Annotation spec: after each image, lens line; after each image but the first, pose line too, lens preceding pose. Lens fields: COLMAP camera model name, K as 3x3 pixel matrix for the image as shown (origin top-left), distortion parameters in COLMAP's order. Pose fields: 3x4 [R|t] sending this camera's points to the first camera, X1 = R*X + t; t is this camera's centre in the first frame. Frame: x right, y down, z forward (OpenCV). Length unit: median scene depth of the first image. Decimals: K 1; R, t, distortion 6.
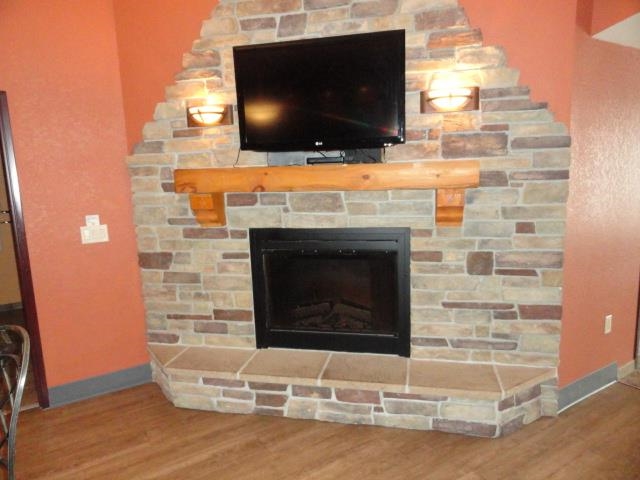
lens RADIAL K [[445.0, 0, 320.0], [0, 445.0, 240.0], [0, 0, 1]] dist [-0.005023, 0.005262]
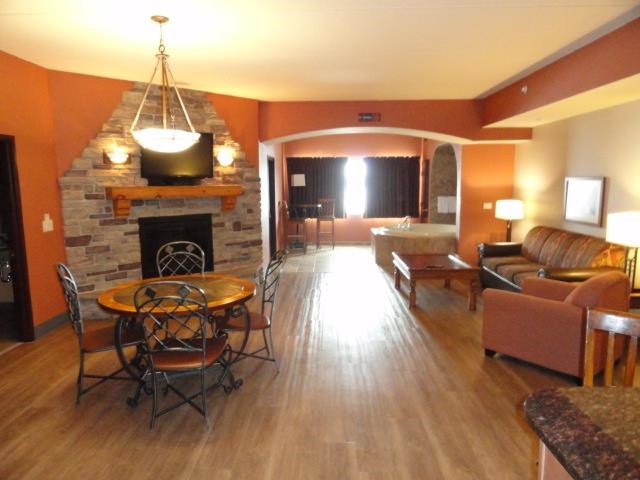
lens RADIAL K [[445.0, 0, 320.0], [0, 445.0, 240.0], [0, 0, 1]] dist [-0.005023, 0.005262]
pose [[0.547749, -0.082260, 0.832589, -1.345037], [0.117544, 0.992851, 0.020764, 0.120975], [-0.828345, 0.086492, 0.553502, -0.699705]]
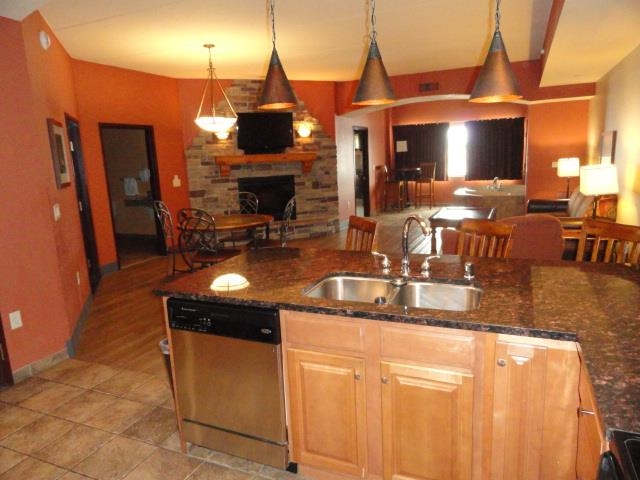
lens RADIAL K [[445.0, 0, 320.0], [0, 445.0, 240.0], [0, 0, 1]] dist [-0.005023, 0.005262]
pose [[0.829731, -0.109271, 0.547363, -1.266521], [0.101853, 0.993826, 0.044003, 0.278028], [-0.548792, 0.019240, 0.835737, -1.509451]]
